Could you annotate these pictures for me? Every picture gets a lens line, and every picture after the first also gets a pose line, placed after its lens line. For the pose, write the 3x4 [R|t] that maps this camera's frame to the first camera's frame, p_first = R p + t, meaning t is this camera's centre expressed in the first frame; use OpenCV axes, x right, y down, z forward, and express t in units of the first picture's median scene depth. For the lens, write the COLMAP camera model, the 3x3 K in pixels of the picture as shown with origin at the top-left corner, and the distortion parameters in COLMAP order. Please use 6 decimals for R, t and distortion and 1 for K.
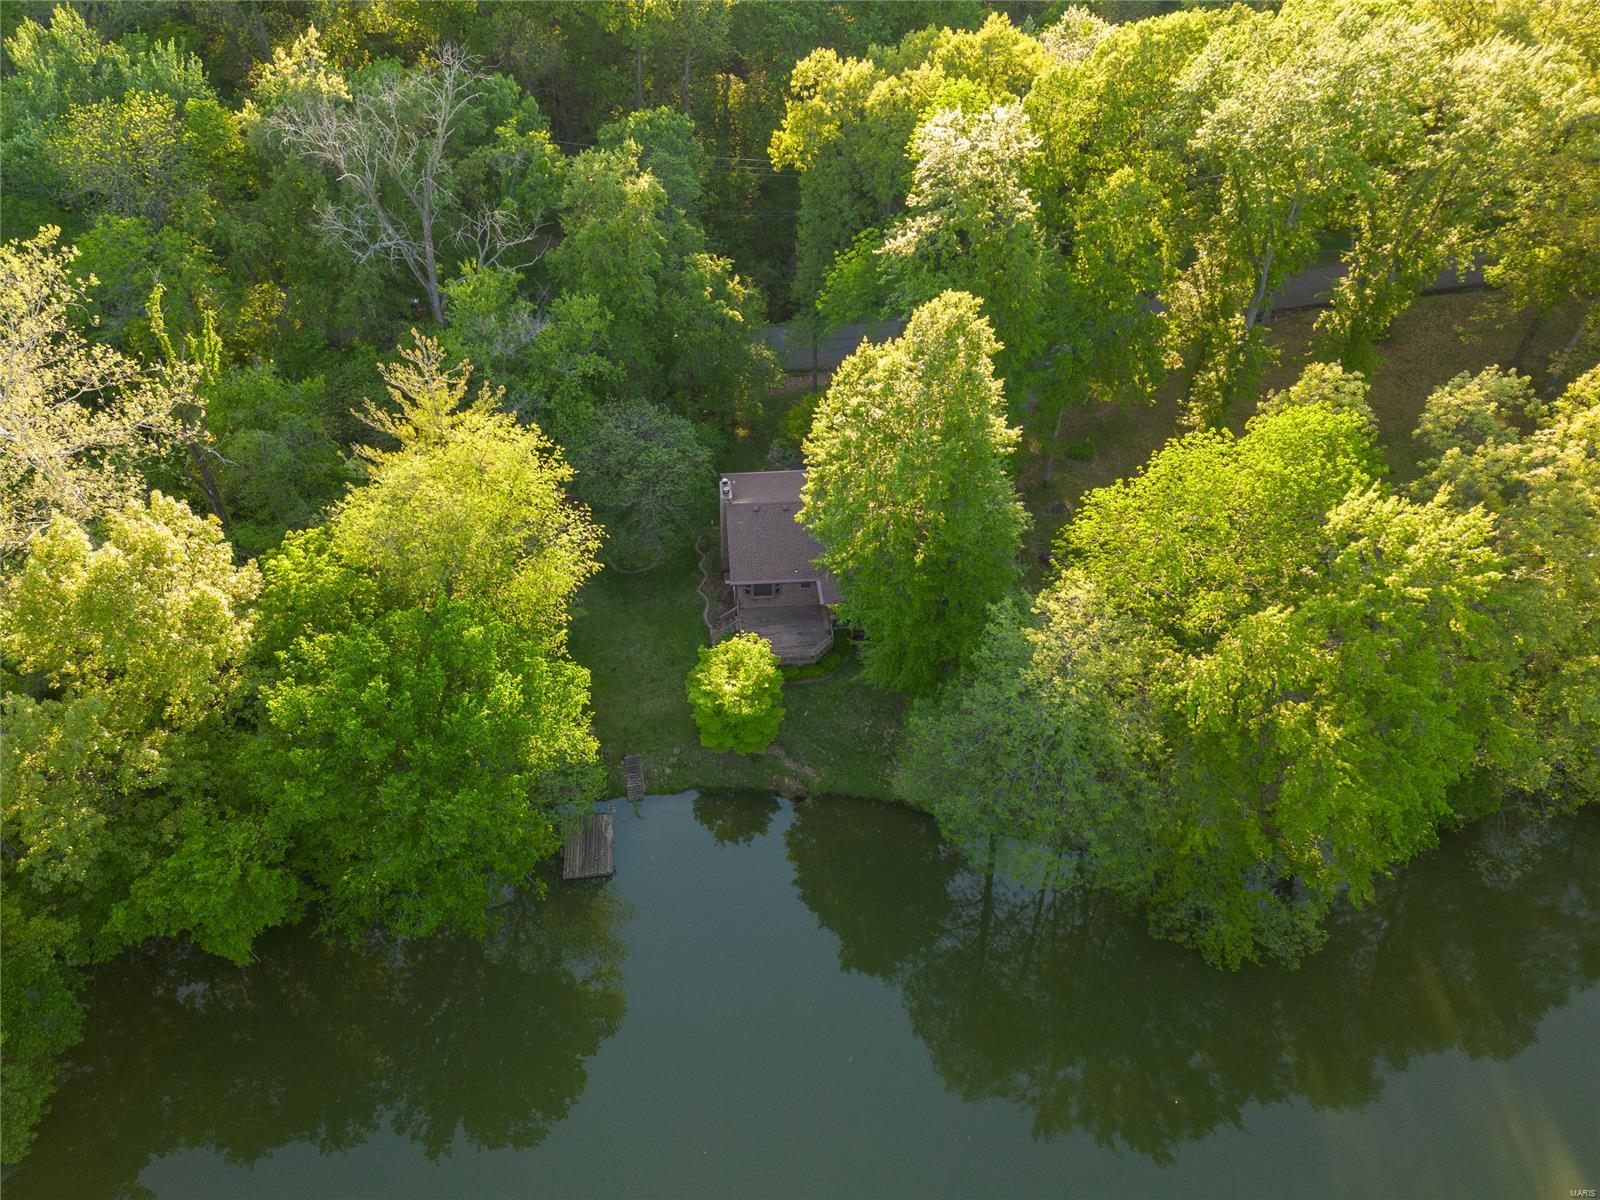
lens RADIAL K [[1113.6, 0, 804.8], [0, 1113.6, 607.9], [0, 0, 1]] dist [0.026572, -0.004548]
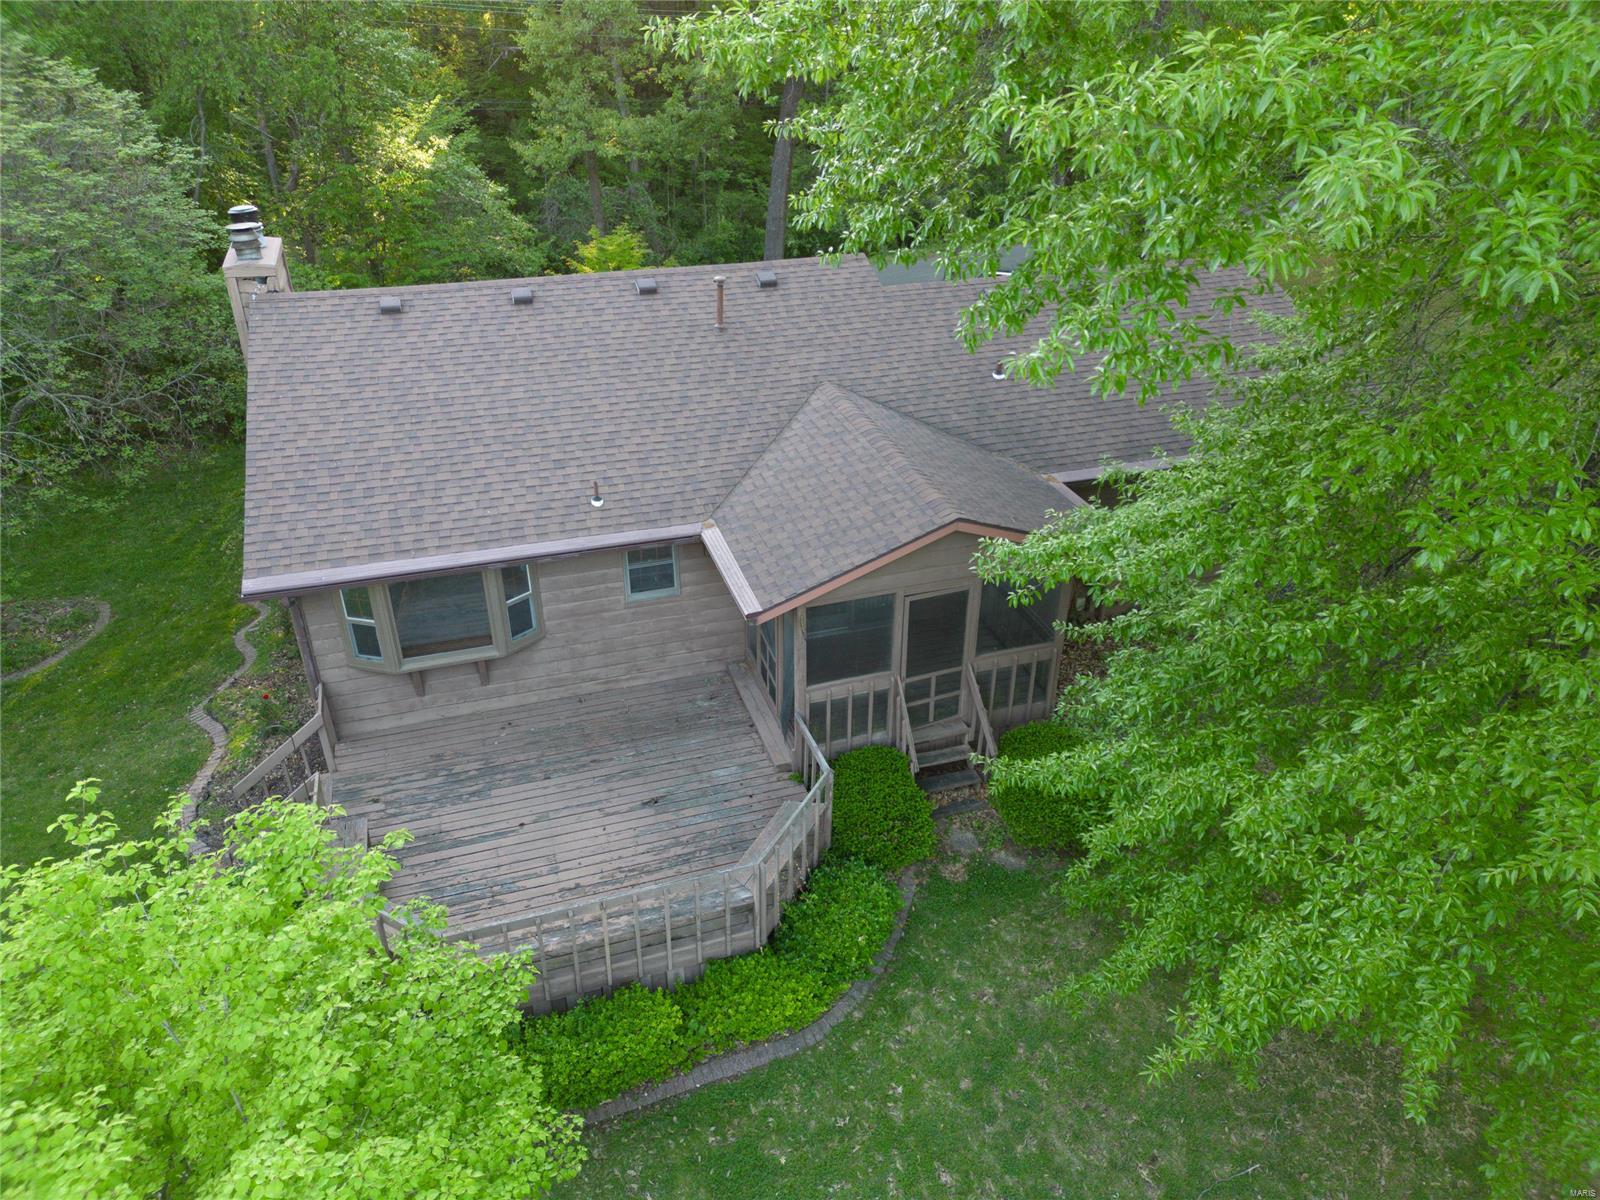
lens RADIAL K [[1113.6, 0, 802.8], [0, 1113.6, 598.9], [0, 0, 1]] dist [0.026572, -0.004548]
pose [[0.975305, -0.102153, 0.195819, -0.012437], [0.147128, 0.961746, -0.231078, 0.035659], [-0.164723, 0.254182, 0.953026, 0.754050]]
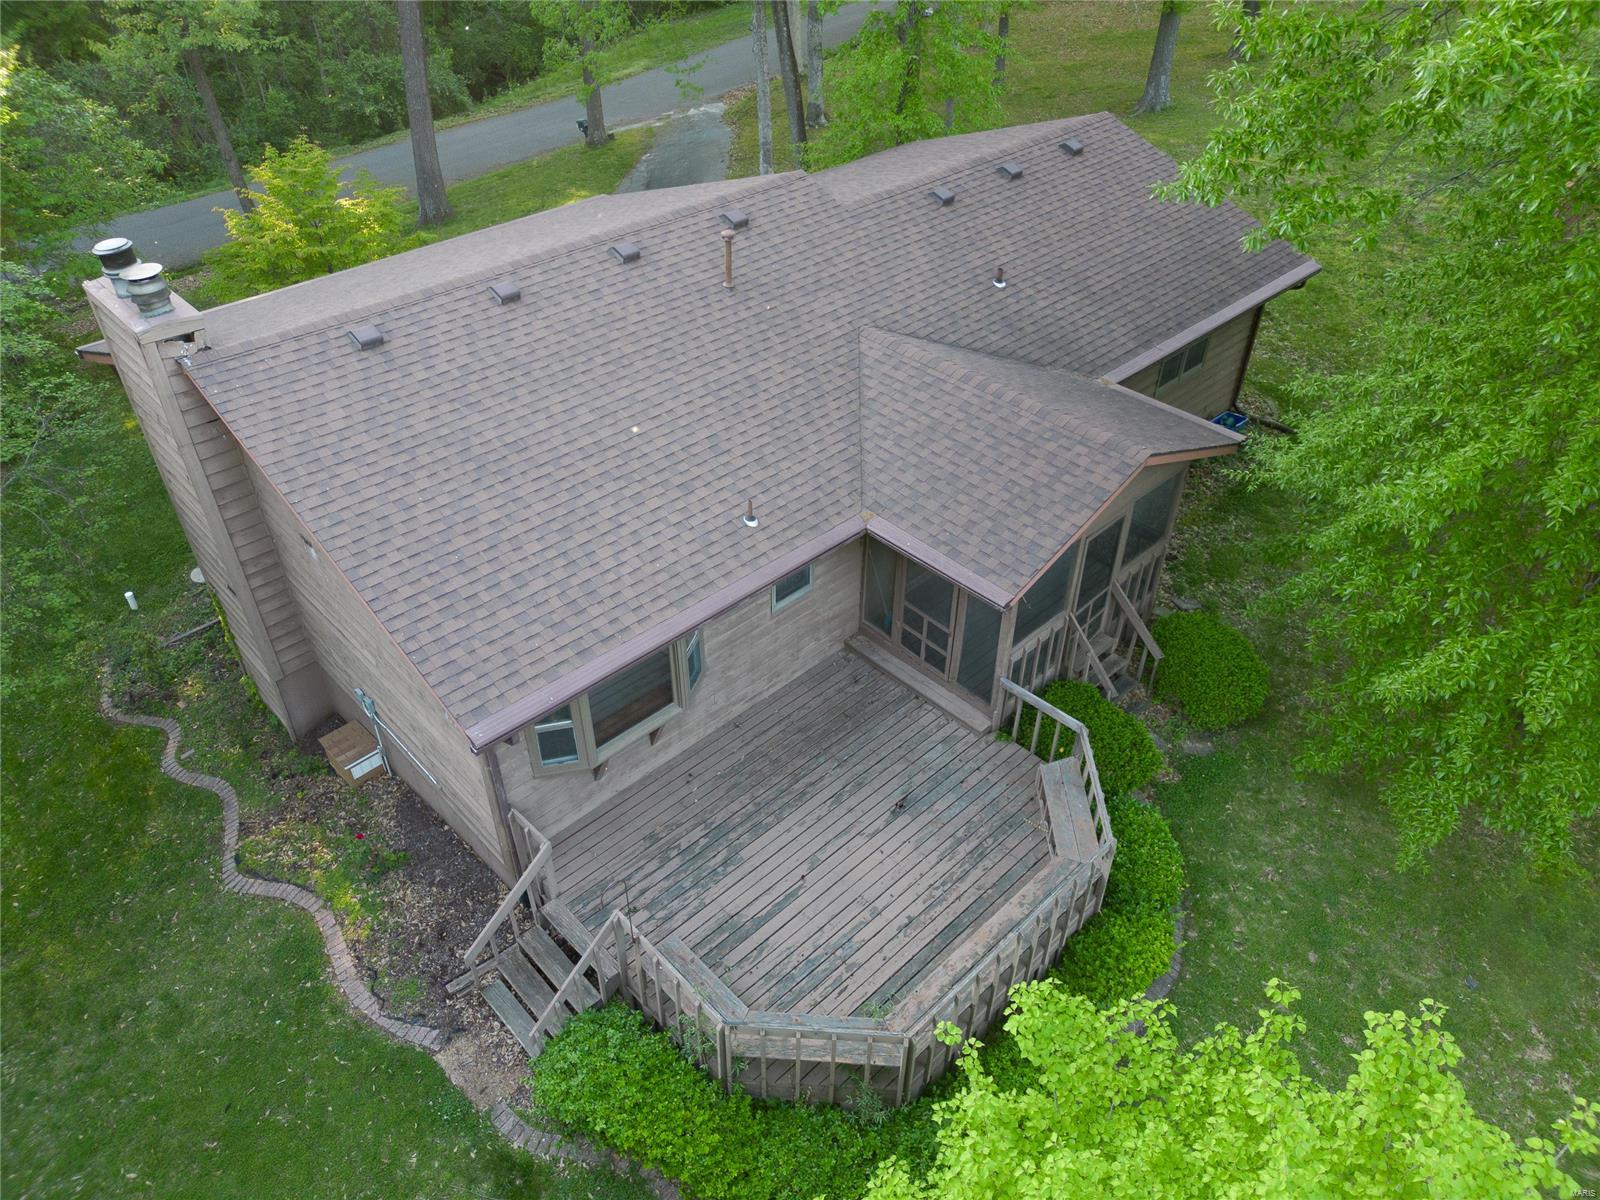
lens RADIAL K [[1113.6, 0, 801.5], [0, 1113.6, 599.8], [0, 0, 1]] dist [0.026572, -0.004548]
pose [[0.786051, -0.385106, 0.483546, -0.092000], [0.433714, 0.900964, 0.012503, -0.018657], [-0.440473, 0.199893, 0.875230, 0.785775]]
